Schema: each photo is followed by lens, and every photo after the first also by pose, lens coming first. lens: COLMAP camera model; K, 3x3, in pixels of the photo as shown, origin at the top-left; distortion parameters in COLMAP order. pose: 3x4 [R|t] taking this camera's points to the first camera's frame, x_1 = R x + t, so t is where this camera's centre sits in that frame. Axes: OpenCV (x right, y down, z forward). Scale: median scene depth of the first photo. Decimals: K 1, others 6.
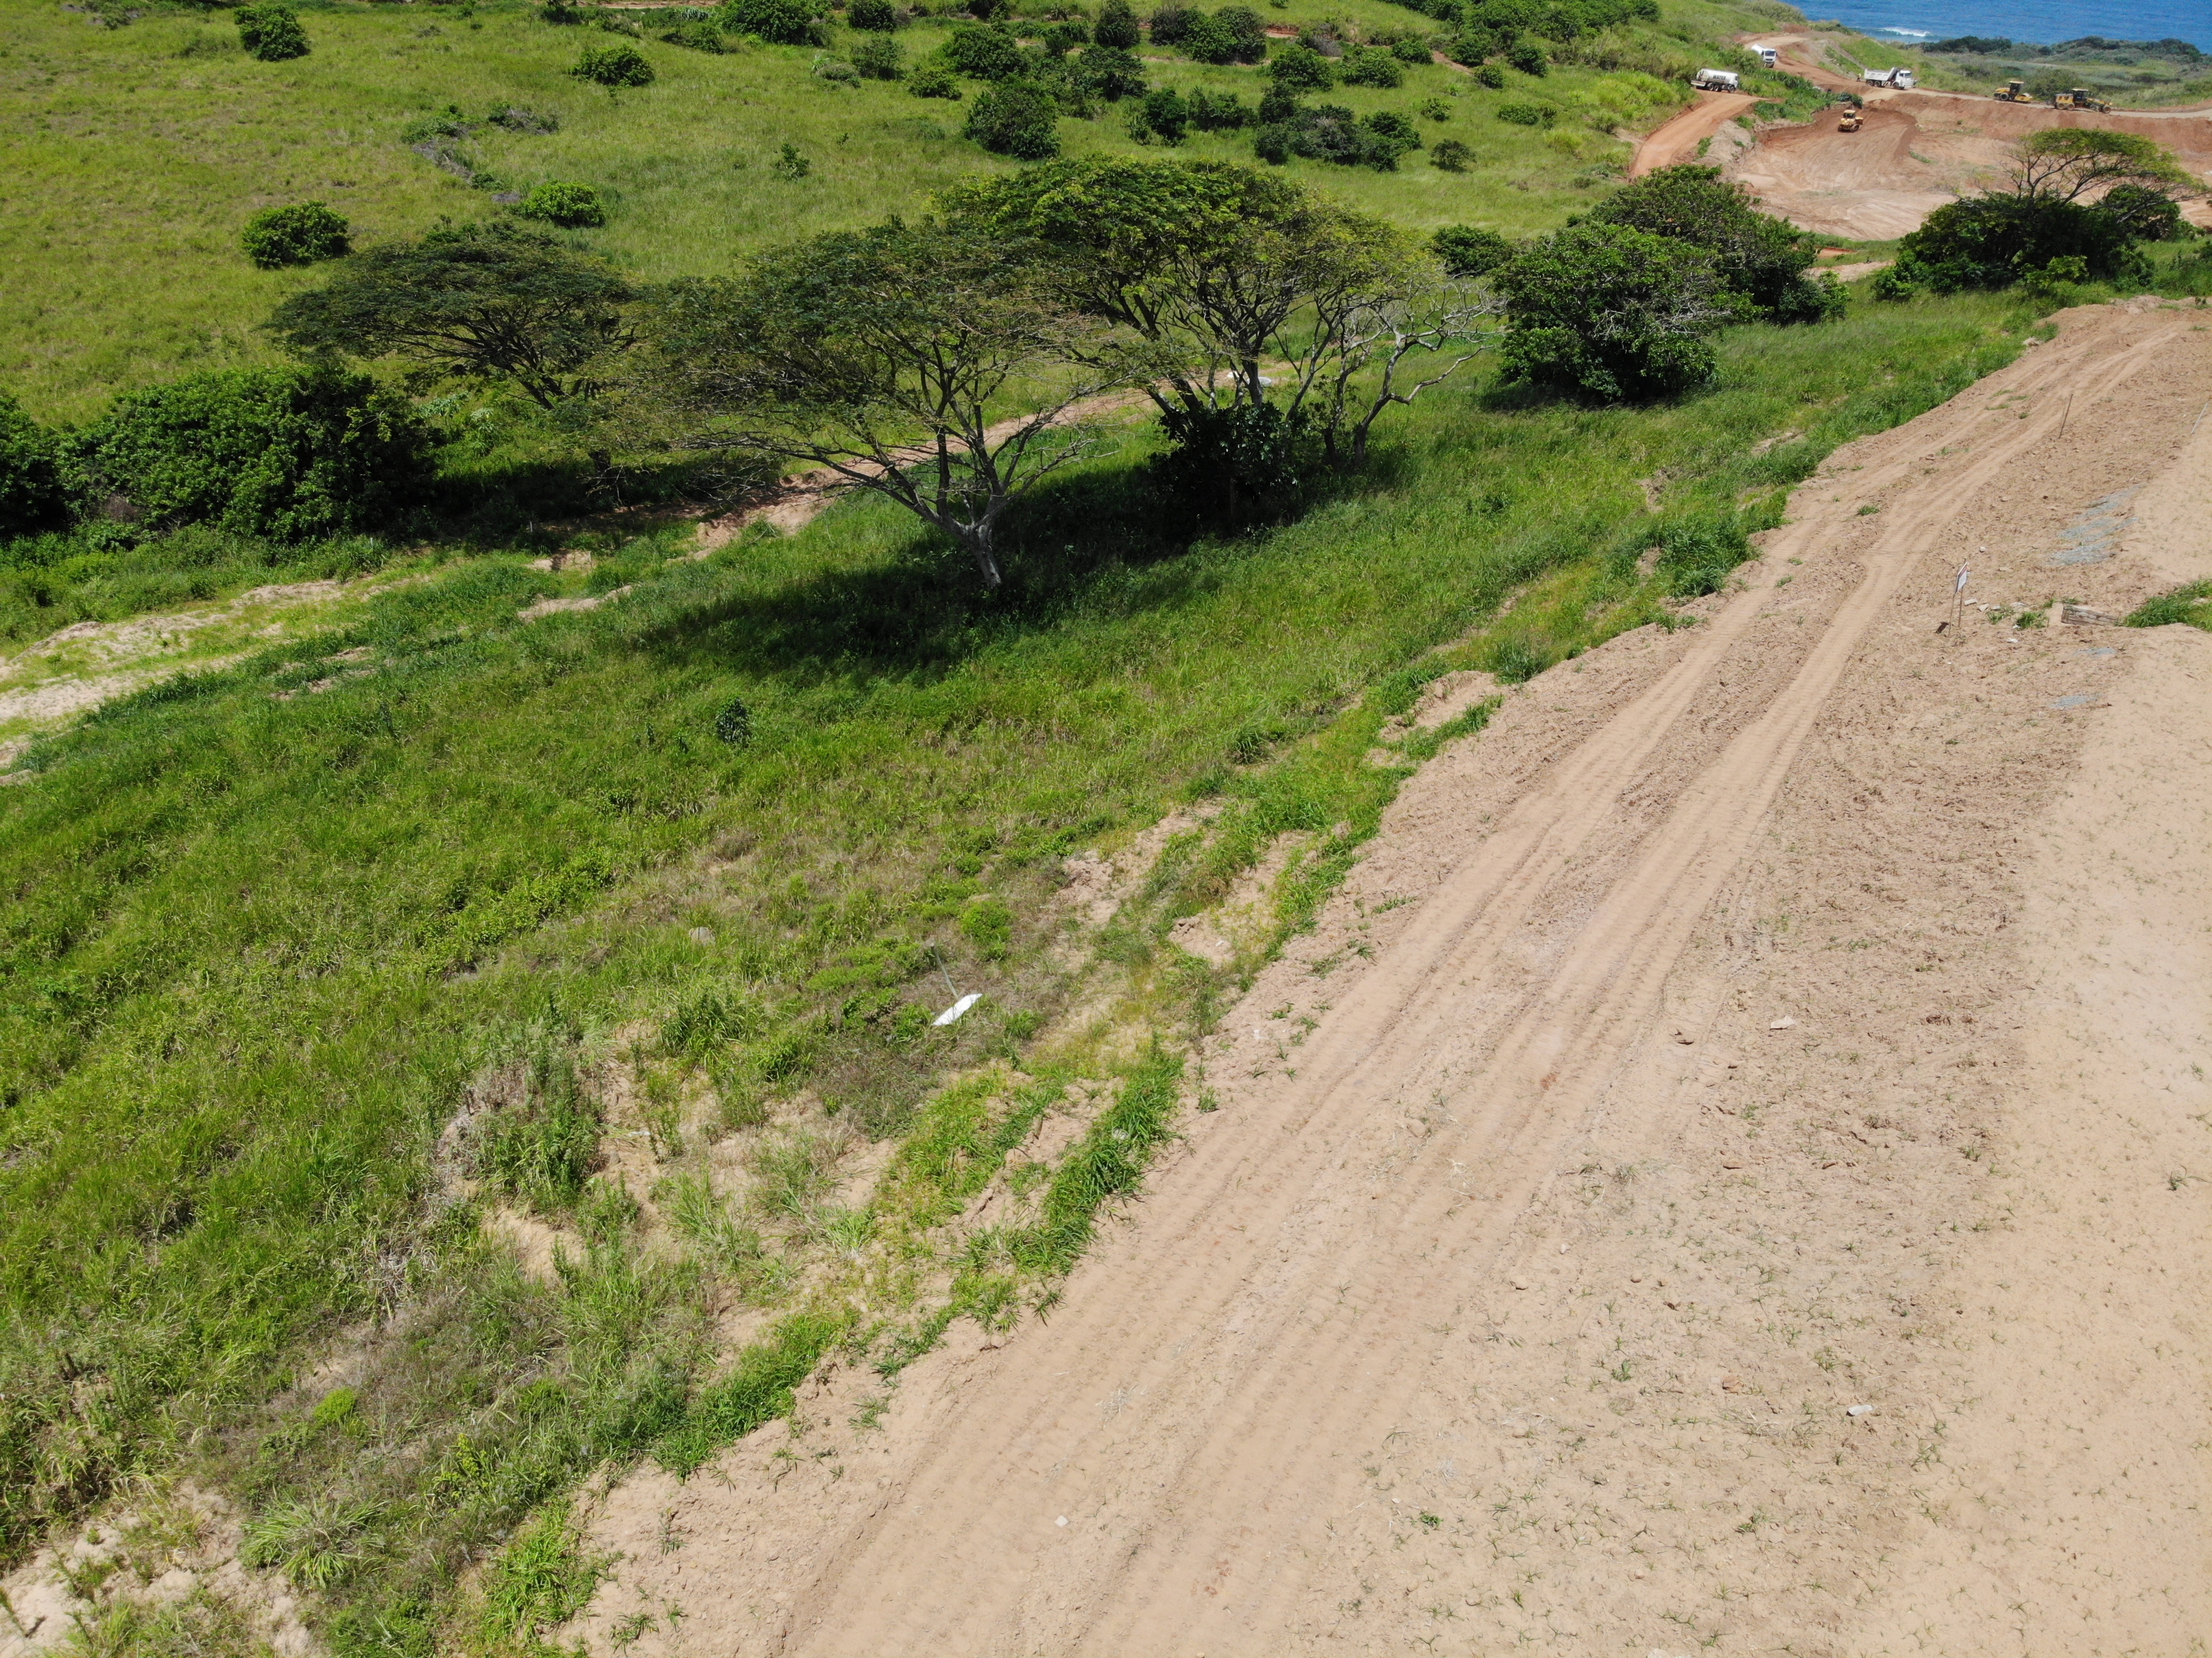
lens RADIAL K [[1635.1, 0, 1124.7], [0, 1635.1, 830.0], [0, 0, 1]] dist [0.045030, -0.154760]
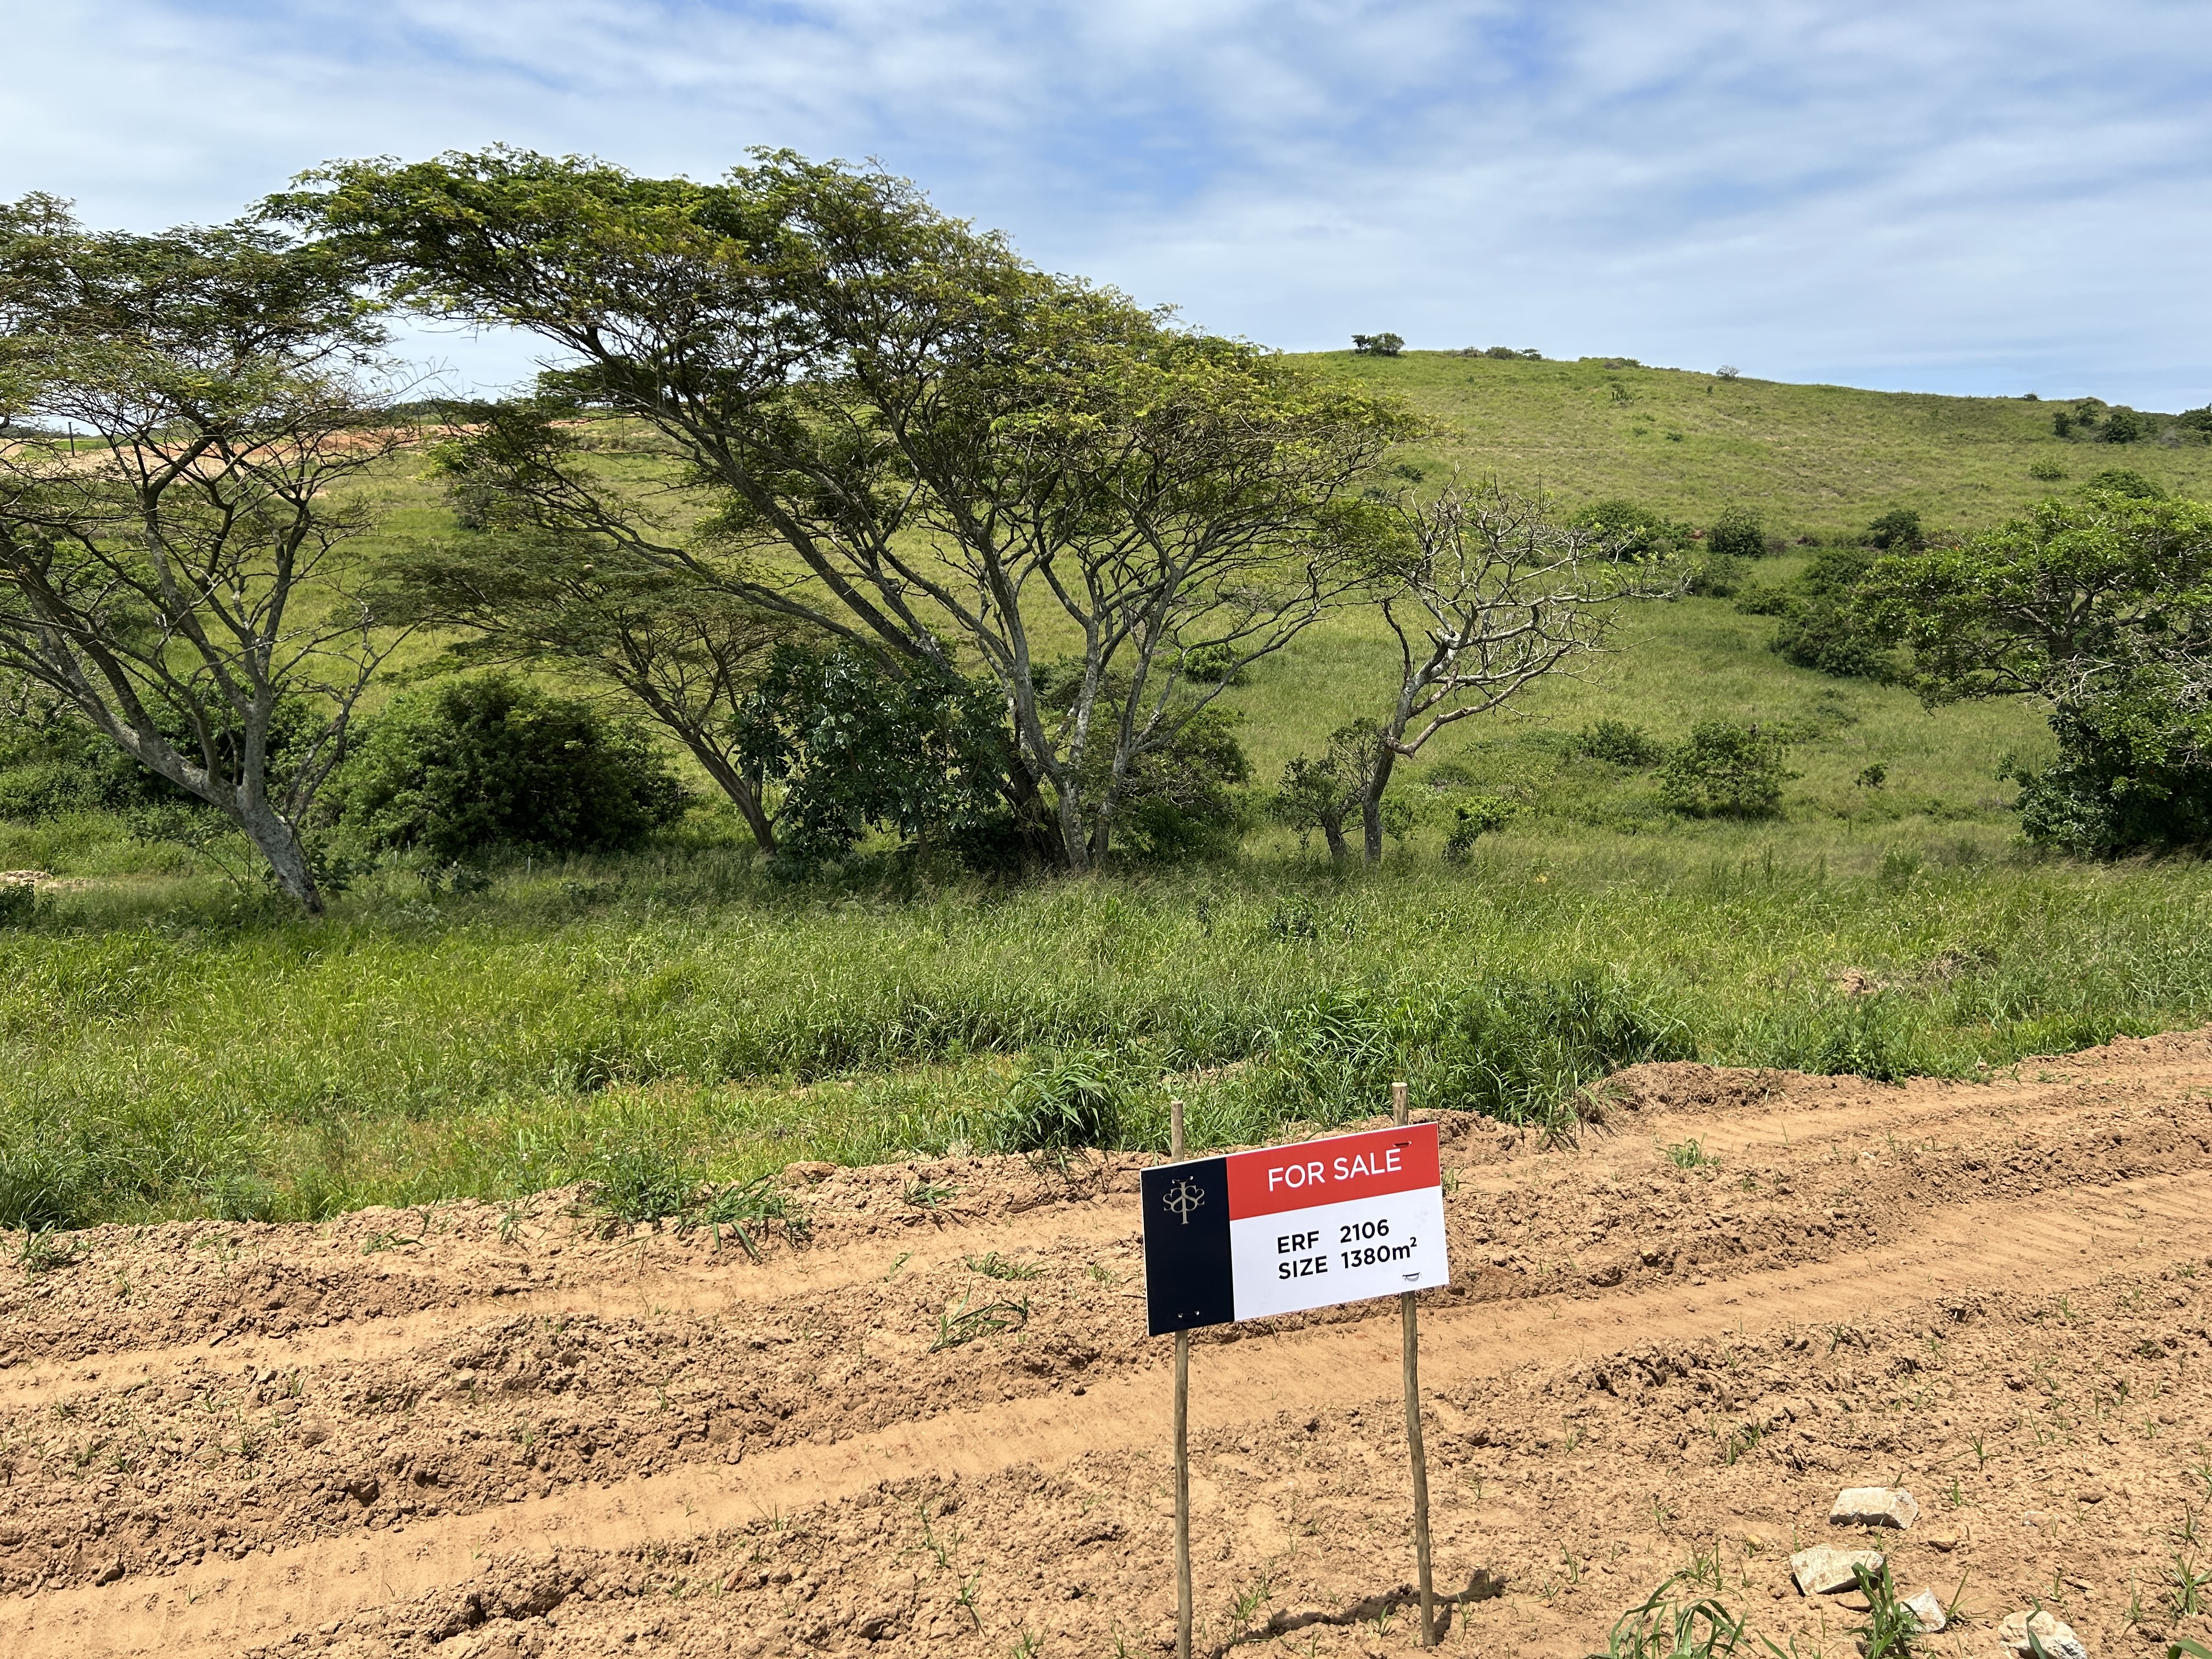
lens RADIAL K [[1662.1, 0, 1106.0], [0, 1662.1, 829.5], [0, 0, 1]] dist [0.027553, -0.008420]
pose [[0.815414, 0.101030, -0.569994, 0.118695], [-0.285307, 0.926894, -0.243861, -0.030879], [0.503686, 0.361471, 0.784627, 0.183796]]
